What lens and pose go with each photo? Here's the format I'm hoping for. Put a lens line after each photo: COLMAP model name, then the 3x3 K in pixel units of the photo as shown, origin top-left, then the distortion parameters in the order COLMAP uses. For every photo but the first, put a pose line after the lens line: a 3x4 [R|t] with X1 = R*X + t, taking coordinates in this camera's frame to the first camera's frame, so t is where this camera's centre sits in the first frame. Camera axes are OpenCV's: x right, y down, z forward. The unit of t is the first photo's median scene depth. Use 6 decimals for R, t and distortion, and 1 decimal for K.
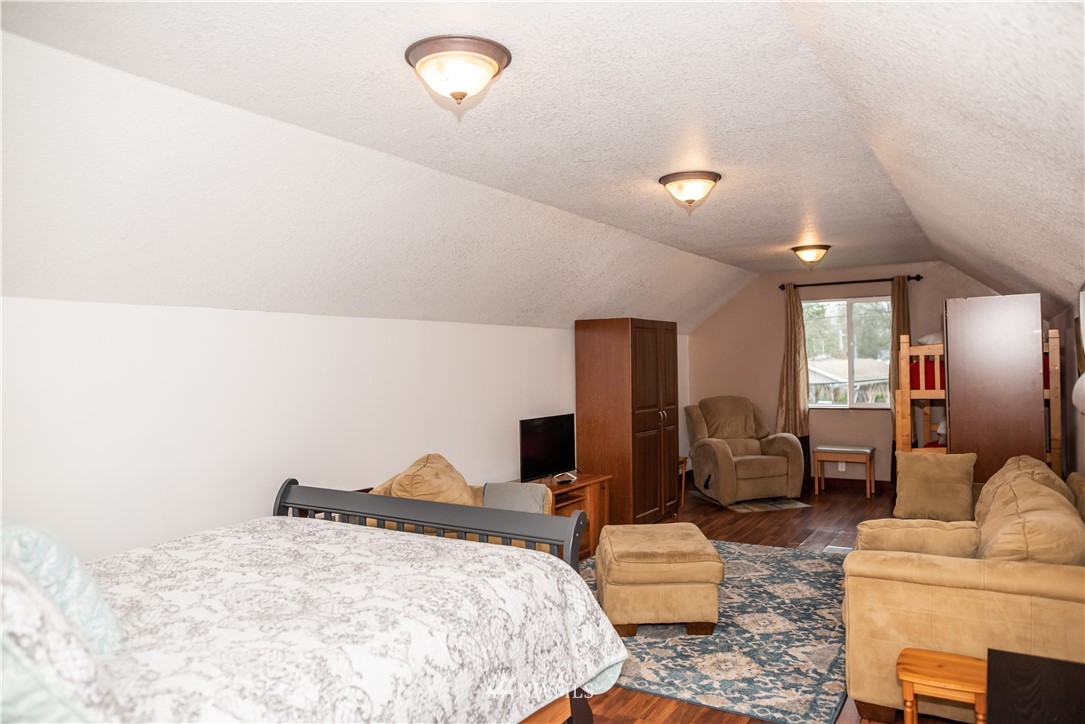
lens RADIAL K [[757.9, 0, 542.2], [0, 757.9, 360.1], [0, 0, 1]] dist [-0.036176, 0.030364]
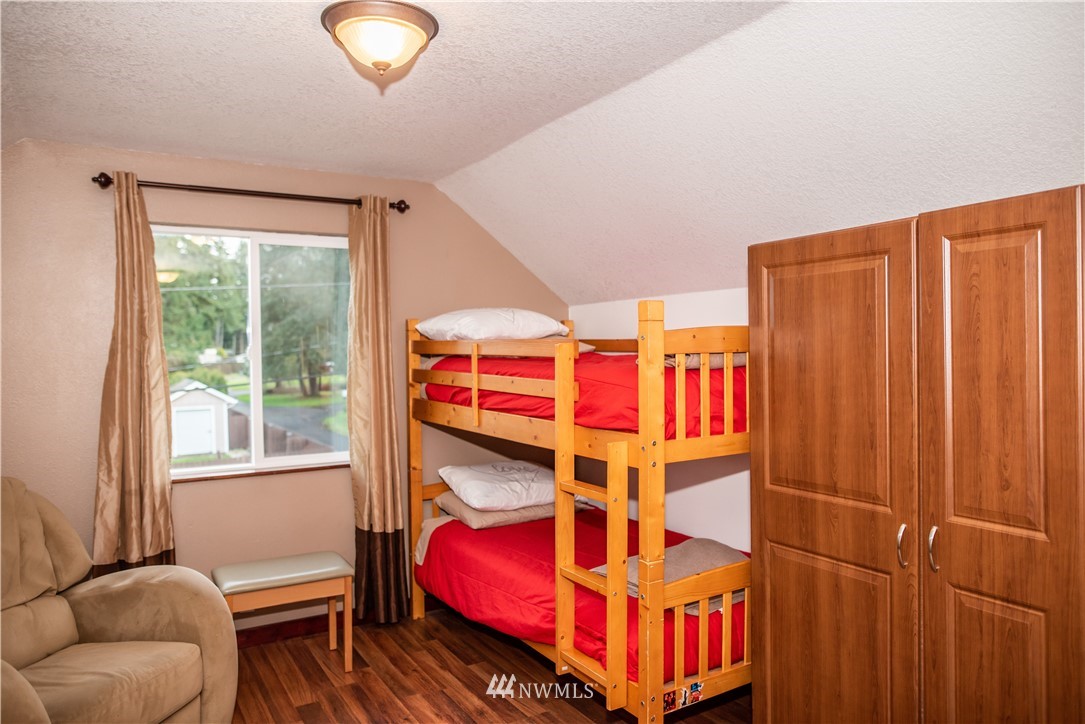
lens RADIAL K [[757.9, 0, 547.8], [0, 757.9, 357.4], [0, 0, 1]] dist [-0.036176, 0.030364]
pose [[0.455009, 0.007260, 0.890457, 0.078471], [0.001711, 0.999958, -0.009027, -0.000429], [-0.890485, 0.005630, 0.454977, 0.640488]]
